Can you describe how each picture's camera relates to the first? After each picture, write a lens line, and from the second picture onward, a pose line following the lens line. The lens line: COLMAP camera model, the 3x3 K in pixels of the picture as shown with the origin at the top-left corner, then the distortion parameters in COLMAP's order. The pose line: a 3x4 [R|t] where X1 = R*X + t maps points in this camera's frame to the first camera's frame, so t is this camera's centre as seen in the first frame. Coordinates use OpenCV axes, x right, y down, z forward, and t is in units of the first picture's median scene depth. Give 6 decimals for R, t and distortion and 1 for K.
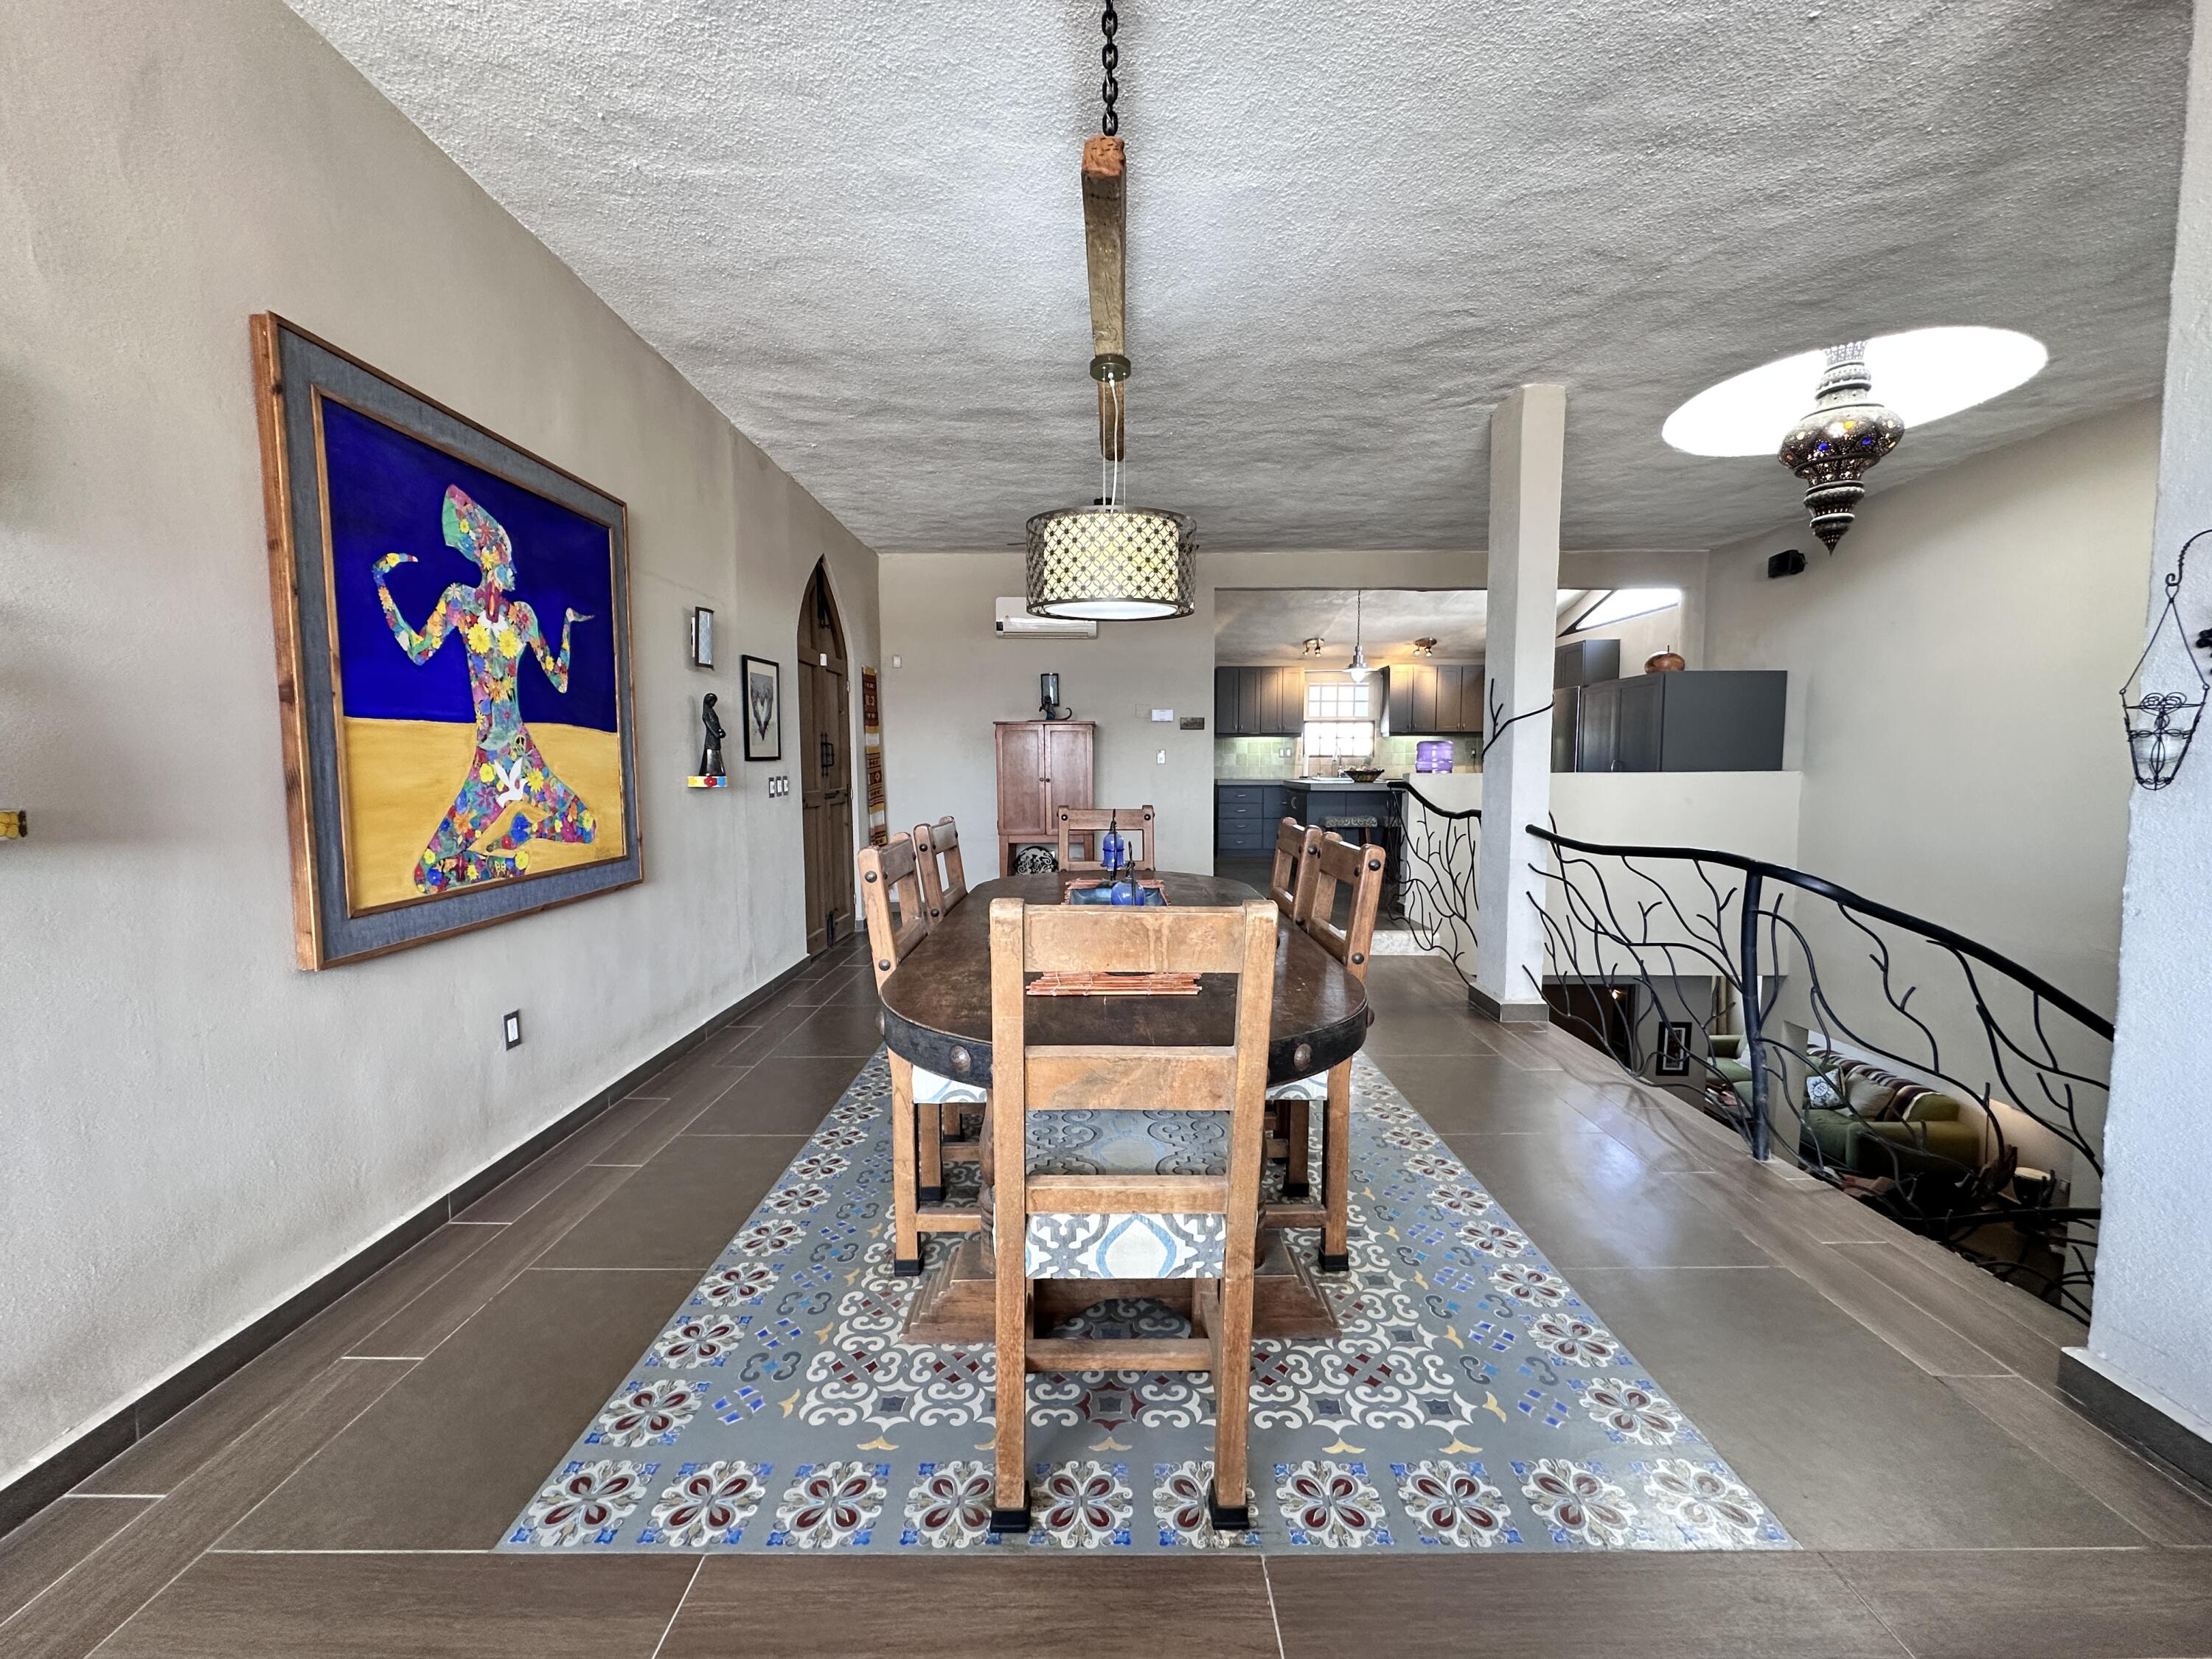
lens RADIAL K [[897.5, 0, 1085.2], [0, 897.5, 825.0], [0, 0, 1]] dist [-0.001646, -0.000662]
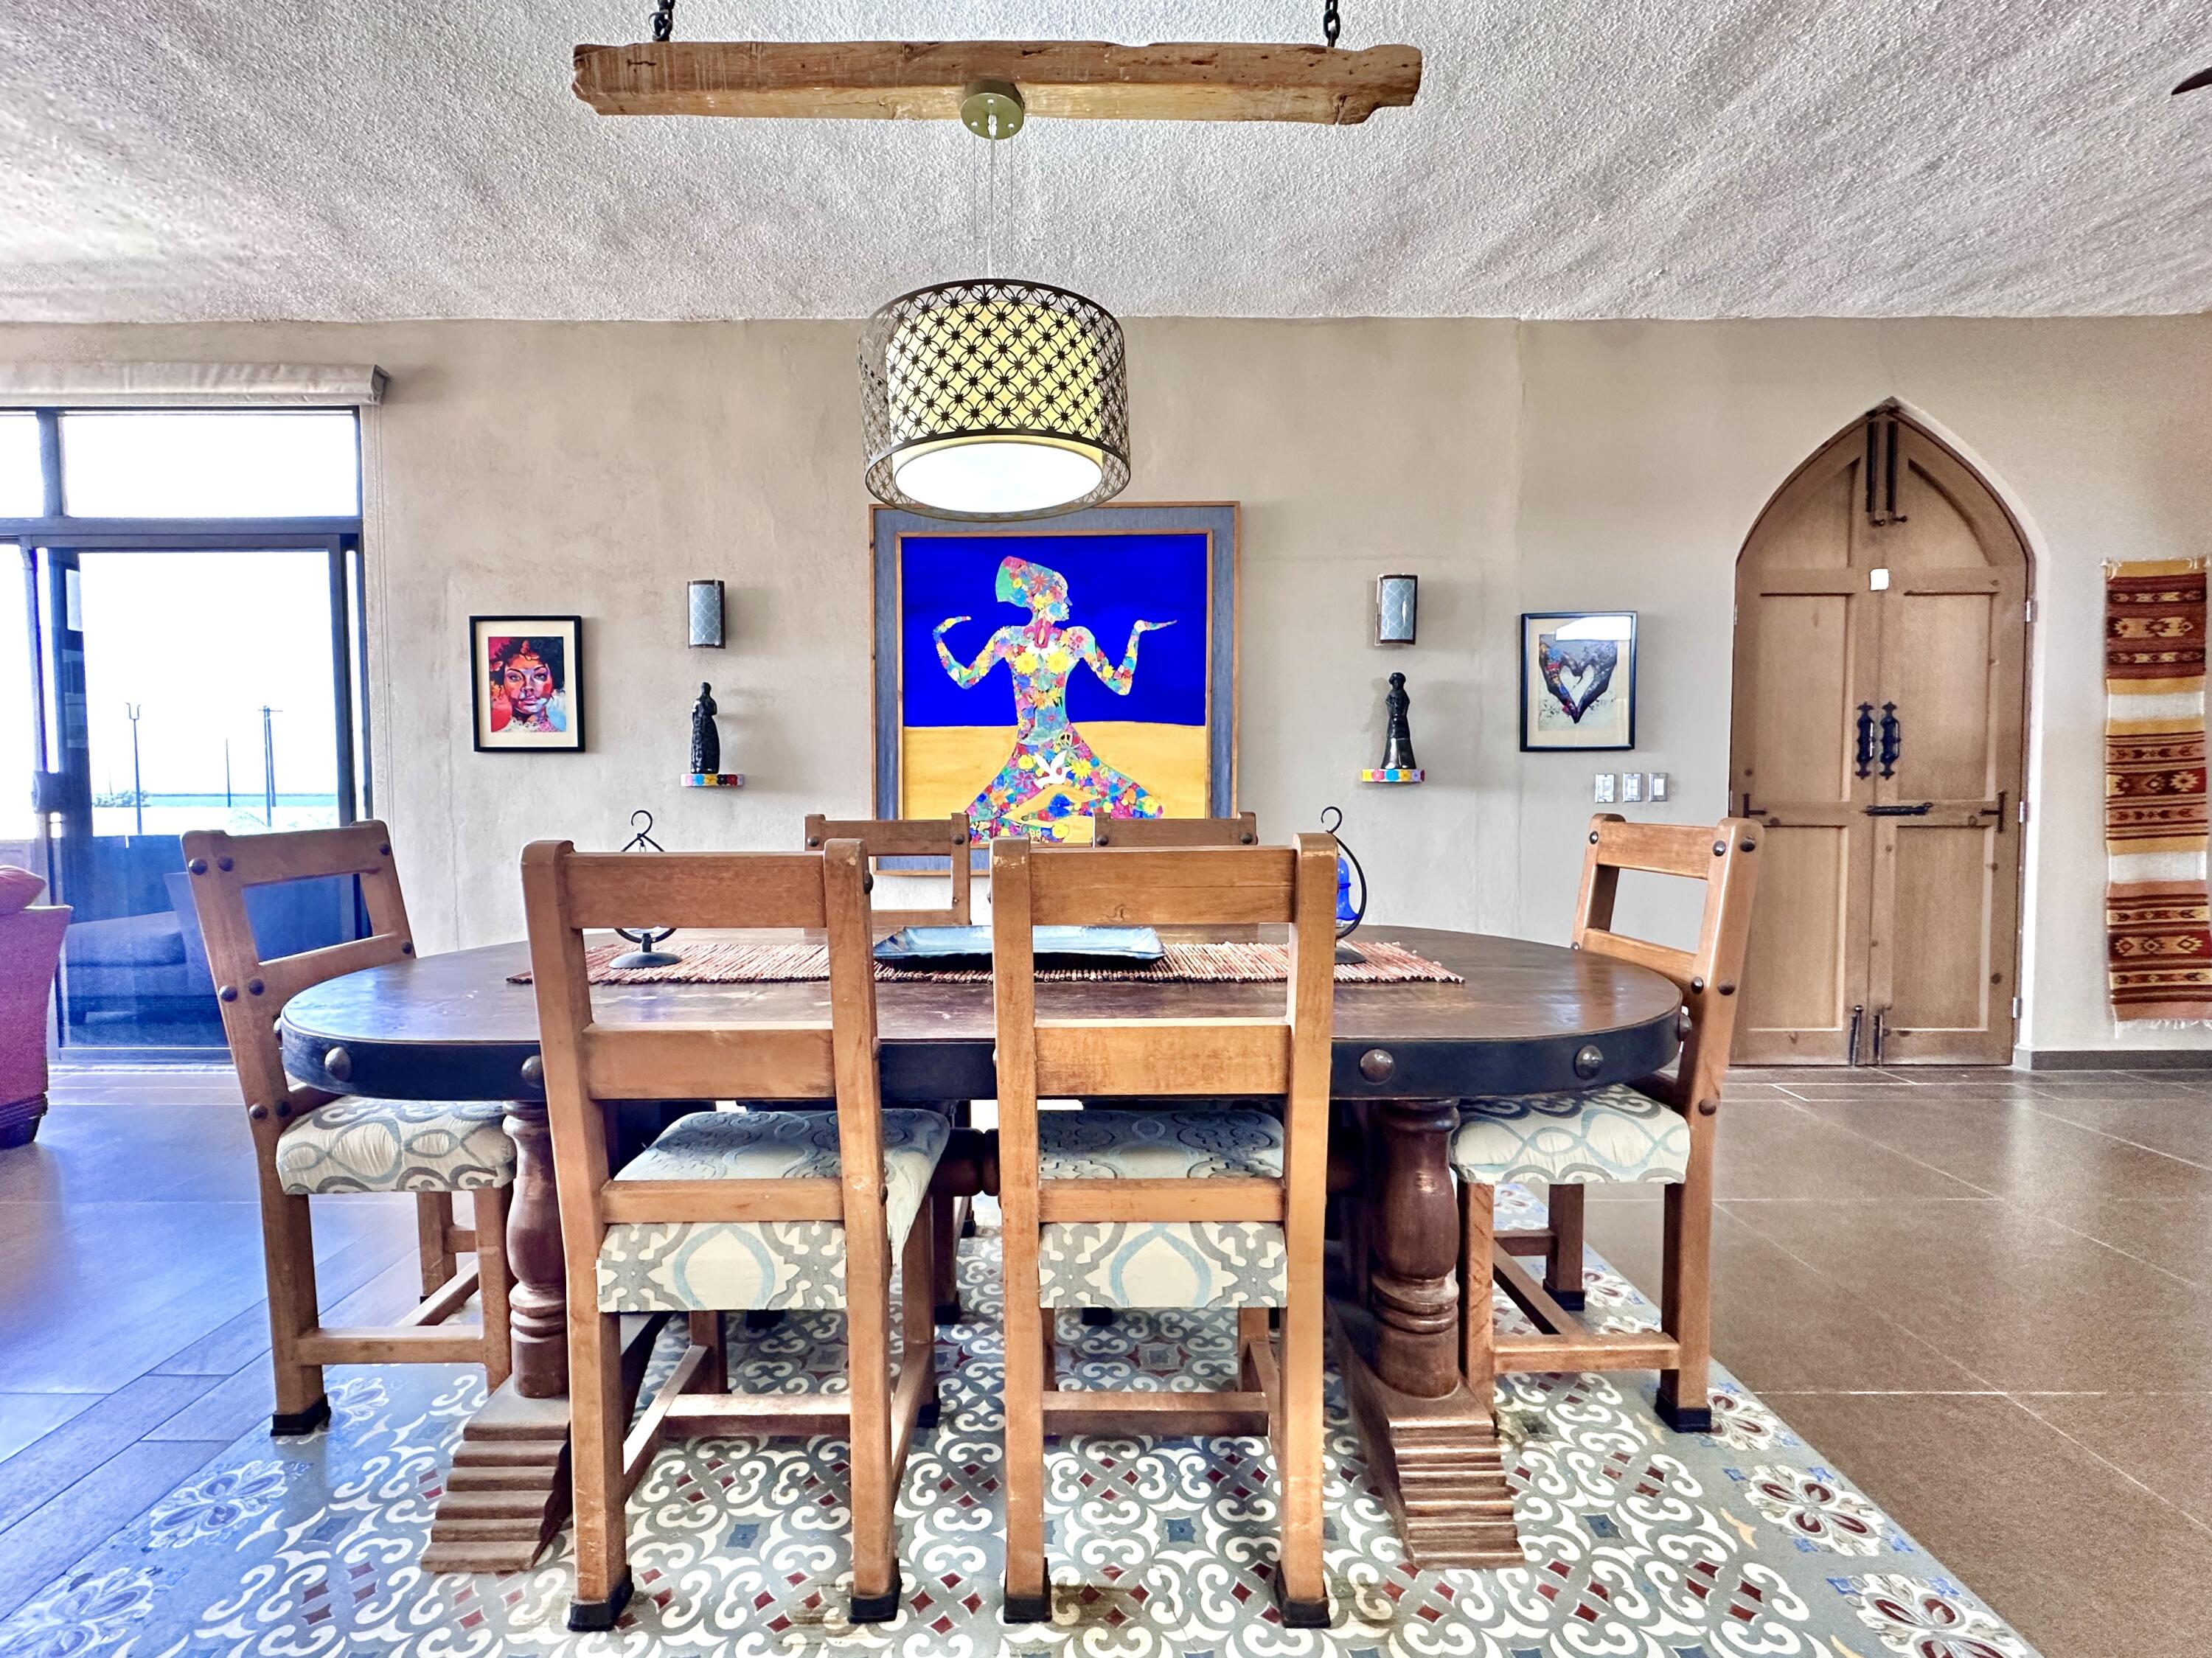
lens RADIAL K [[897.4, 0, 1084.5], [0, 897.4, 835.6], [0, 0, 1]] dist [-0.001646, -0.000662]
pose [[0.010163, 0.048986, -0.998748, 0.658346], [-0.067181, 0.996576, 0.048196, -0.018092], [0.997689, 0.066607, 0.013419, 1.032914]]
